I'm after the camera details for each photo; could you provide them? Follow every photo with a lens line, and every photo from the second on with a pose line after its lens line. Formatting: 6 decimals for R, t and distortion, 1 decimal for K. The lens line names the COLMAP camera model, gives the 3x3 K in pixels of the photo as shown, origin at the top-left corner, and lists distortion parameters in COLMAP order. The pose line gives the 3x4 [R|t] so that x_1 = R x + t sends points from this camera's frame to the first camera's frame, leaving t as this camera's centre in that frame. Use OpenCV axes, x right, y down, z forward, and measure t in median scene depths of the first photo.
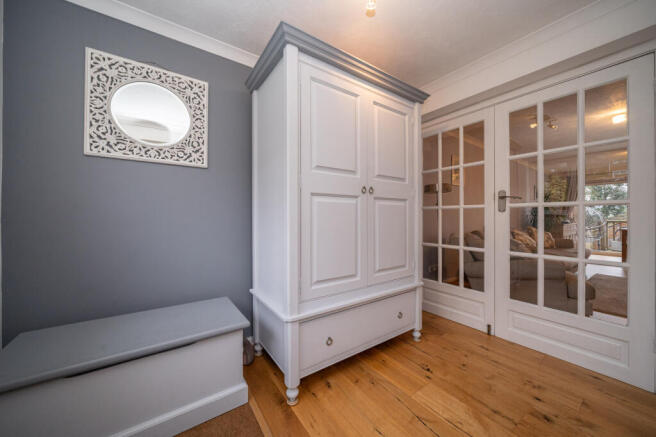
lens RADIAL K [[232.0, 0, 326.7], [0, 232.0, 220.4], [0, 0, 1]] dist [0.000027, 0.000002]
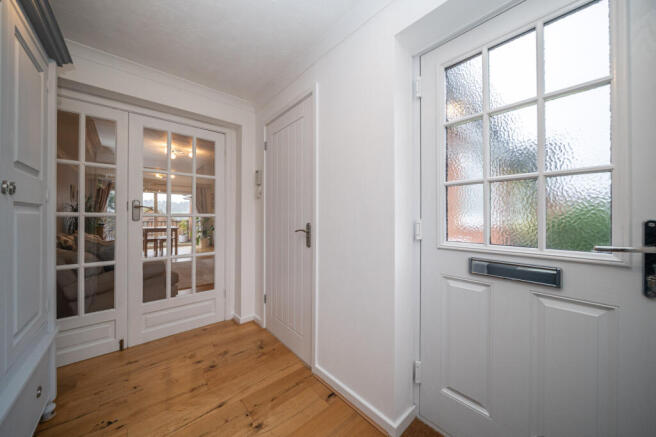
lens RADIAL K [[226.6, 0, 340.5], [0, 226.6, 218.8], [0, 0, 1]] dist [-0.000778, -0.000043]
pose [[-0.152687, -0.005018, 0.988262, -0.372645], [0.000413, 0.999987, 0.005142, -0.052817], [-0.988275, 0.001193, -0.152683, 0.274452]]
